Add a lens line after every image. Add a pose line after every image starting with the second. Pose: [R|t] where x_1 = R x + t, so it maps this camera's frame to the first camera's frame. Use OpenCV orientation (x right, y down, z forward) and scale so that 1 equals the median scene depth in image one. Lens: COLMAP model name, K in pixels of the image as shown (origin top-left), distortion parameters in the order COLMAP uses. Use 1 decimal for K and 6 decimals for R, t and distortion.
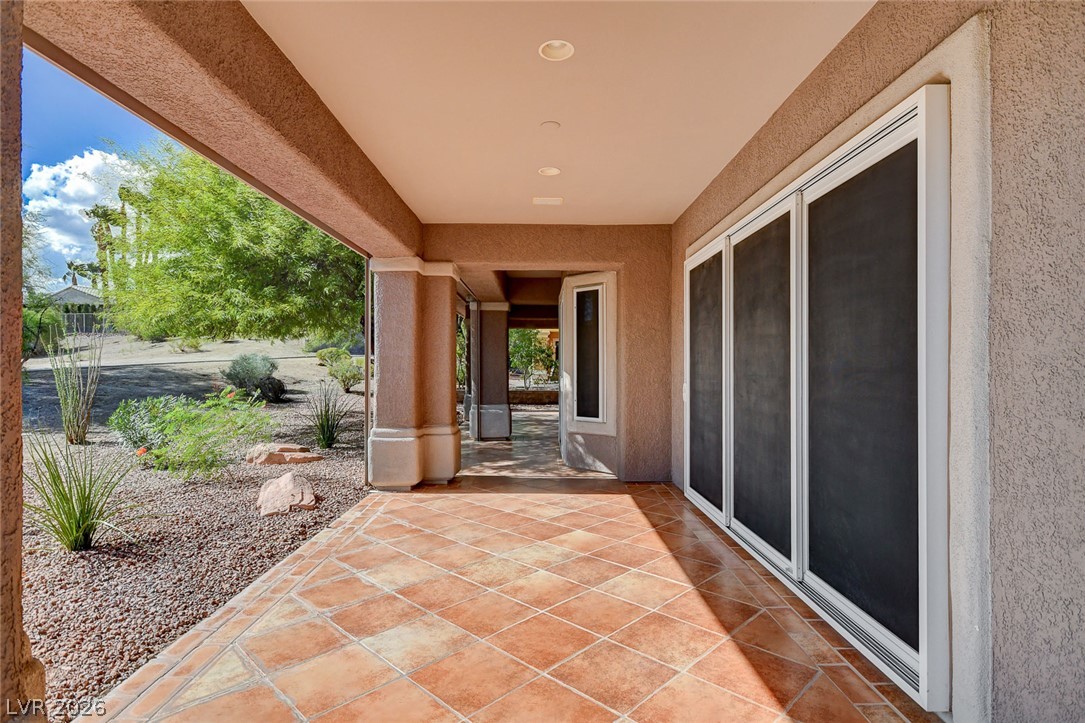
lens RADIAL K [[554.7, 0, 533.7], [0, 554.7, 367.4], [0, 0, 1]] dist [0.004623, -0.000305]
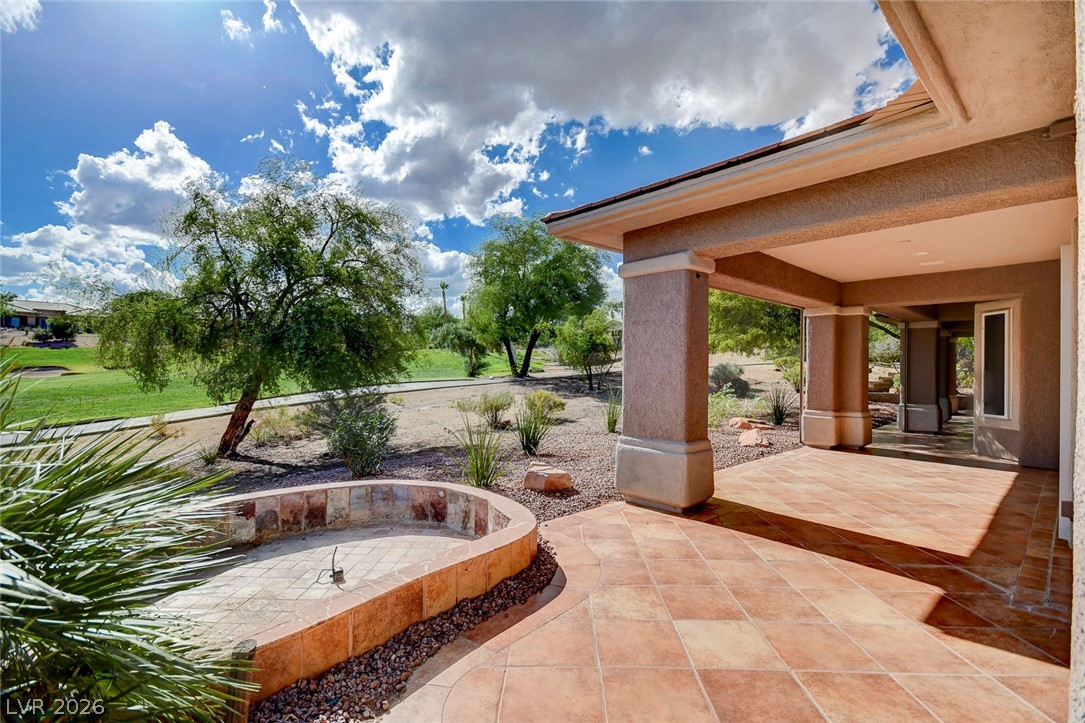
lens RADIAL K [[467.8, 0, 543.9], [0, 467.8, 368.7], [0, 0, 1]] dist [0.008468, -0.002662]
pose [[0.675471, 0.004322, -0.737374, 0.217130], [-0.009167, 0.999955, -0.002535, -0.003199], [0.737330, 0.008472, 0.675480, -0.529492]]
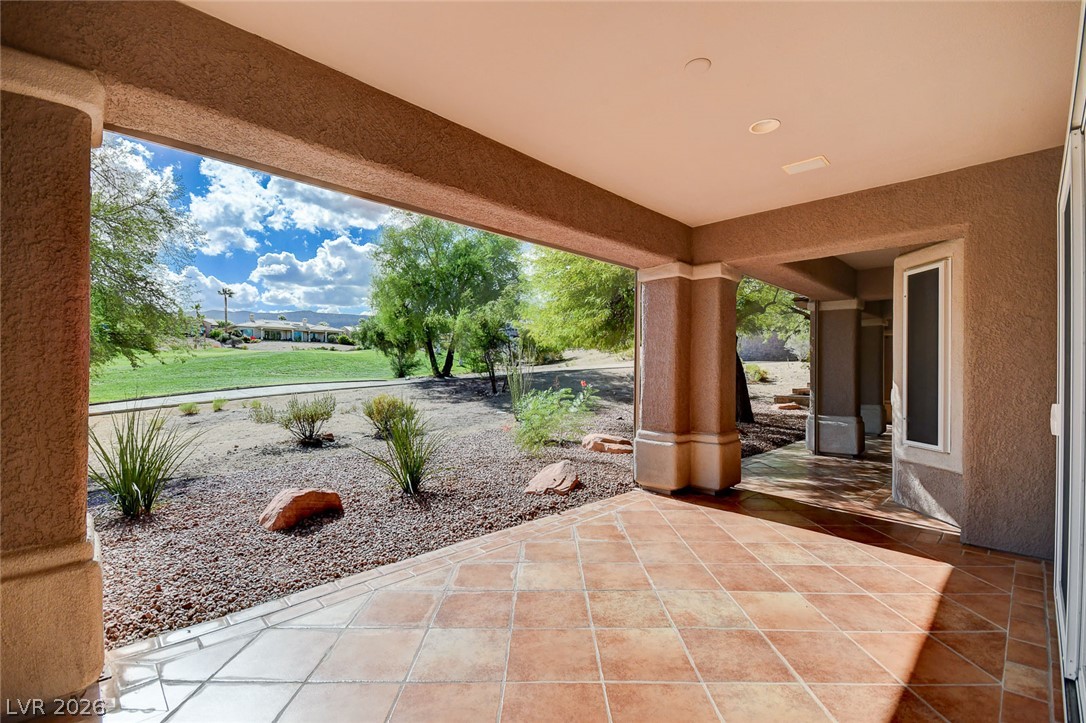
lens RADIAL K [[469.7, 0, 534.7], [0, 469.7, 368.6], [0, 0, 1]] dist [0.004980, 0.000919]
pose [[0.706462, 0.004047, -0.707740, 0.198400], [-0.009663, 0.999946, -0.003927, -0.001568], [0.707685, 0.009613, 0.706462, 0.213364]]
